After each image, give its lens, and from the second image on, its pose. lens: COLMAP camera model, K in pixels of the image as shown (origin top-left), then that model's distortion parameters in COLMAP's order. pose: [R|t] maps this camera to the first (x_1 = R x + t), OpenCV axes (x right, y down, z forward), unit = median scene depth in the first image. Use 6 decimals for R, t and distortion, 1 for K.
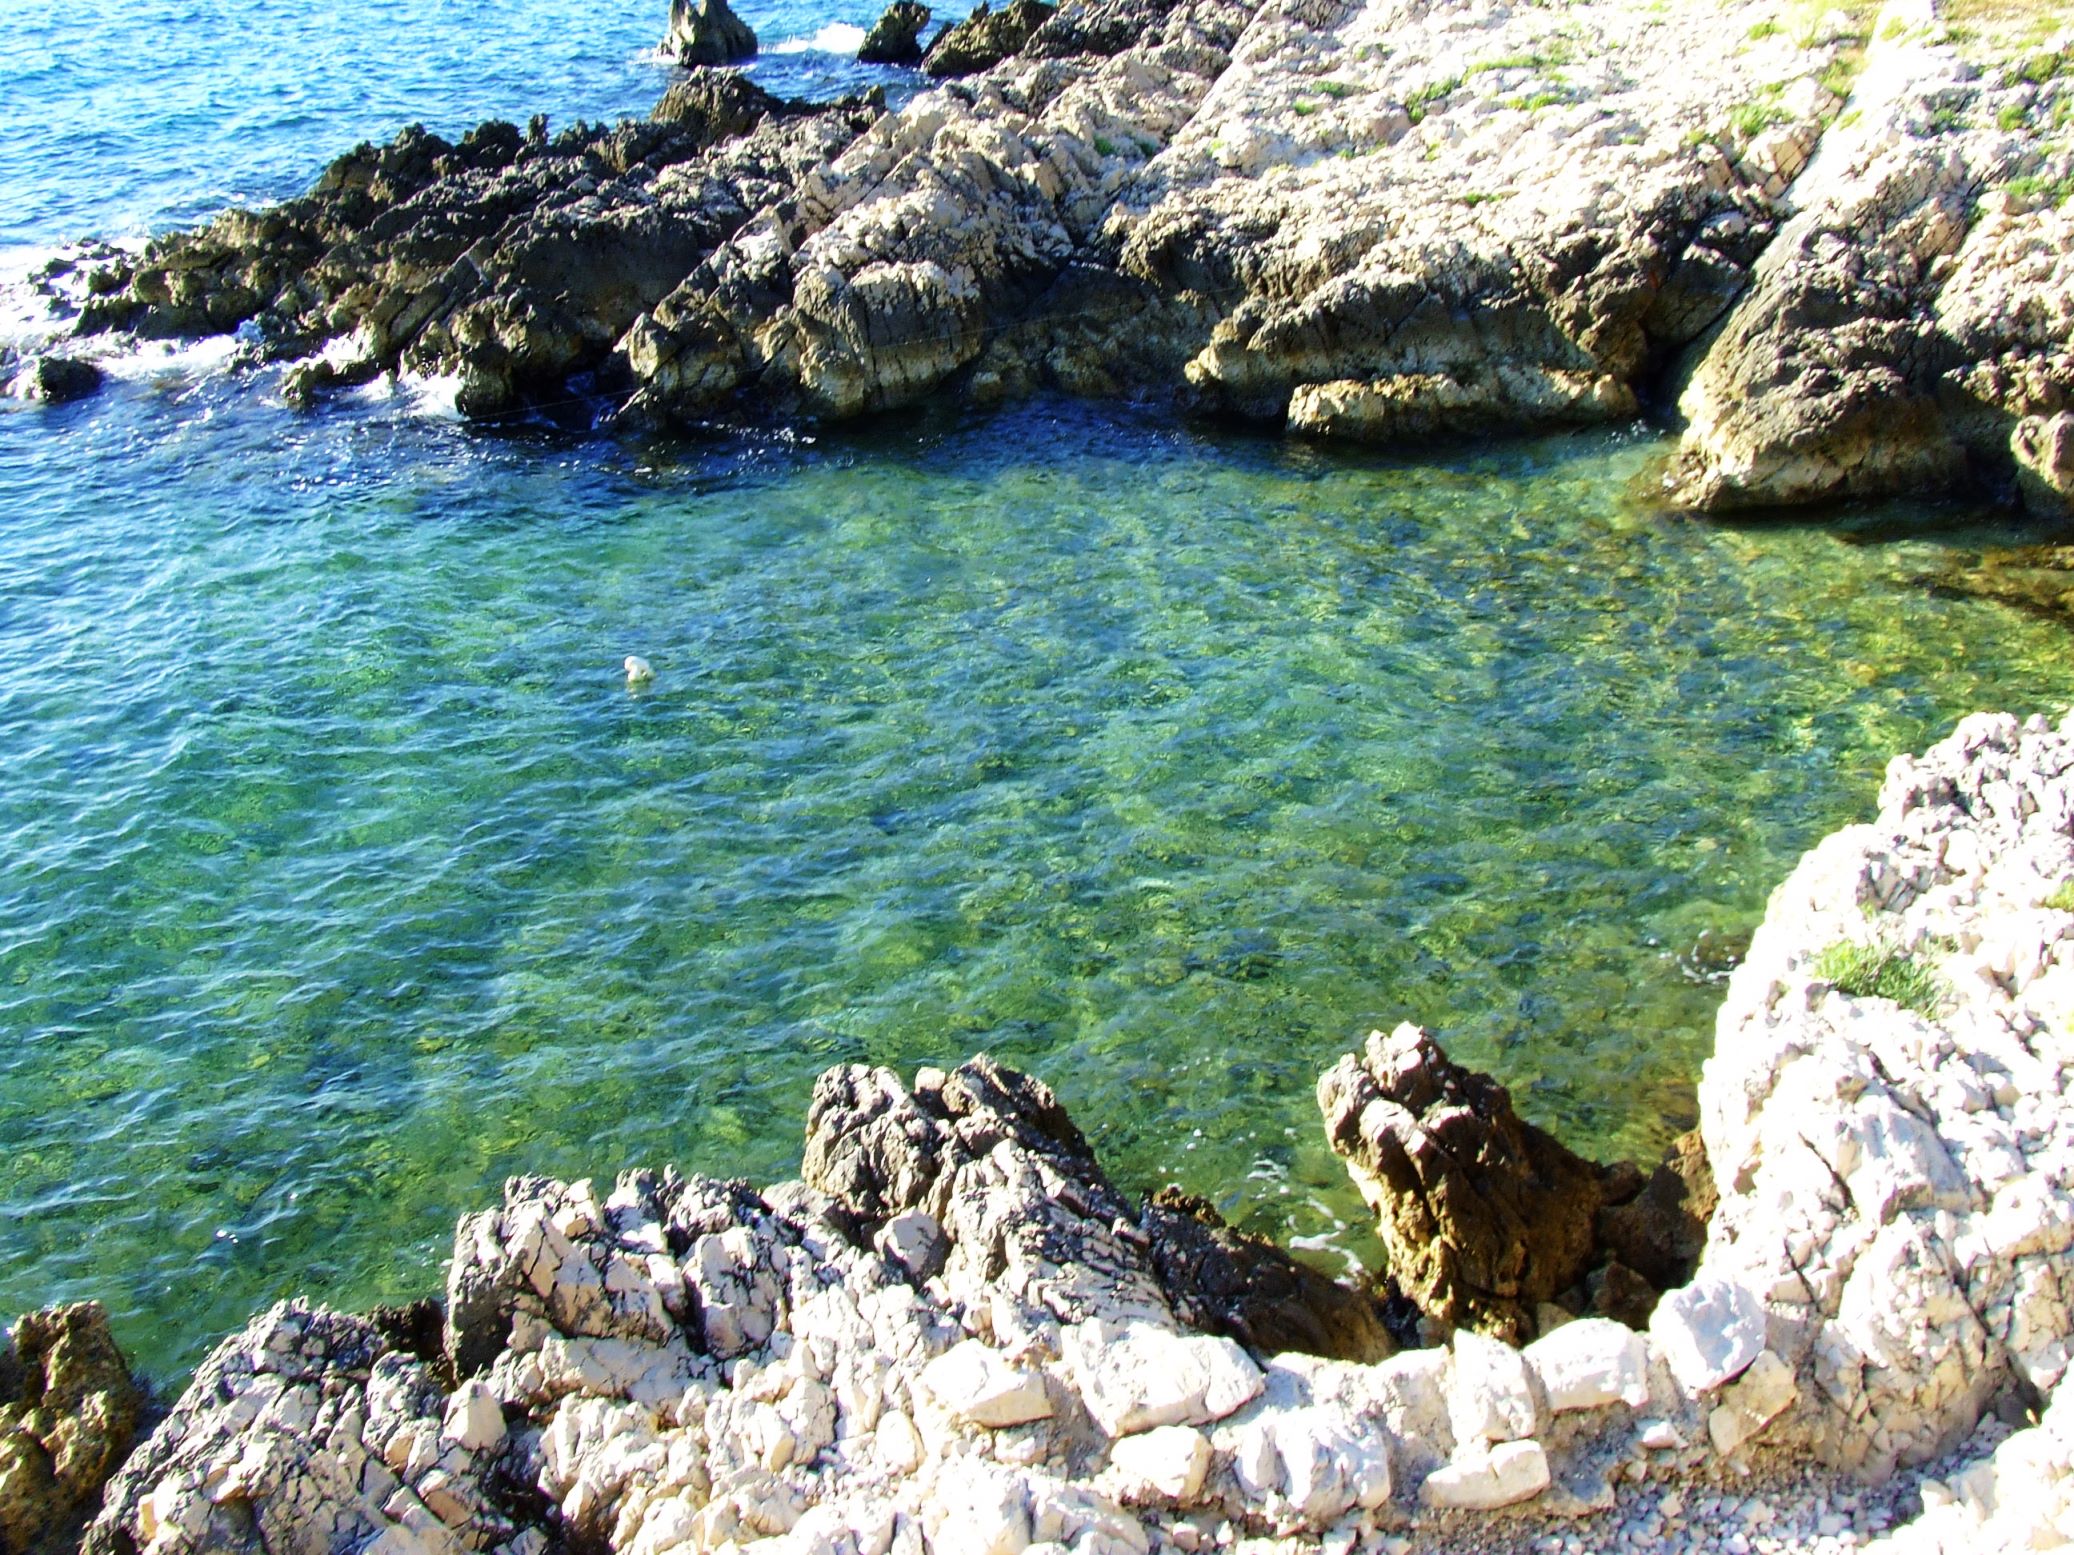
lens RADIAL K [[2318.3, 0, 1026.0], [0, 2318.3, 763.1], [0, 0, 1]] dist [-0.039450, 0.000000]
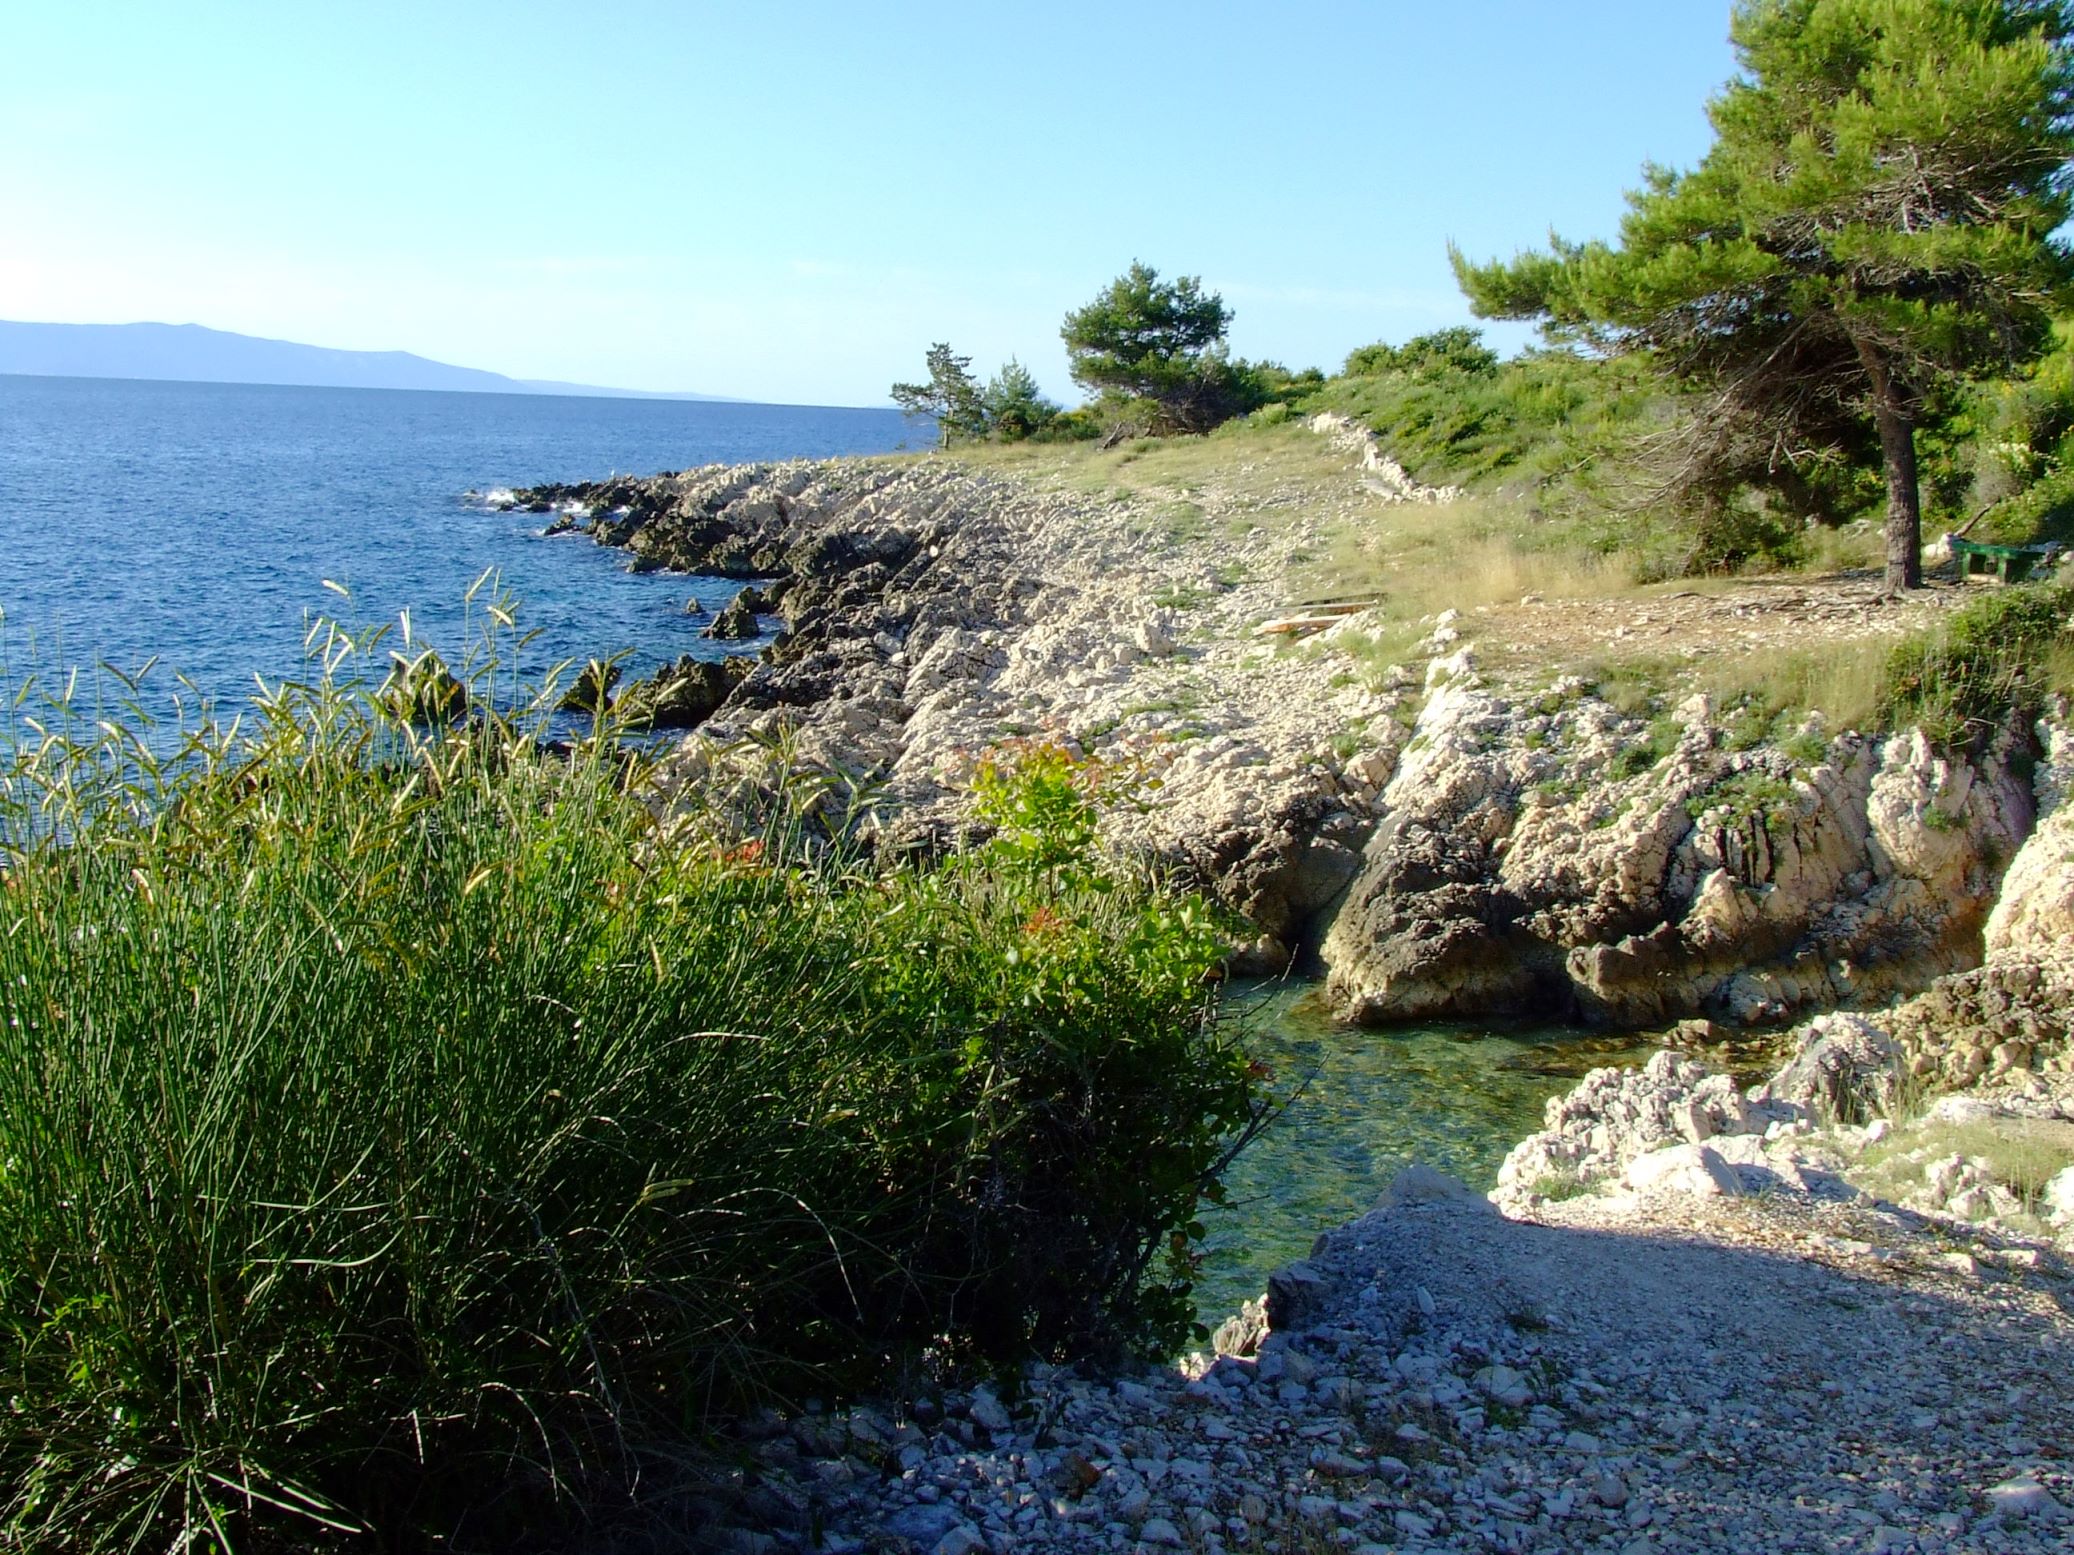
lens RADIAL K [[2318.3, 0, 1045.5], [0, 2318.3, 779.4], [0, 0, 1]] dist [-0.039450, 0.000000]
pose [[0.979771, -0.012464, 0.199735, -0.127724], [0.065118, 0.963601, -0.259293, 0.077751], [-0.189233, 0.267054, 0.944920, -0.231738]]
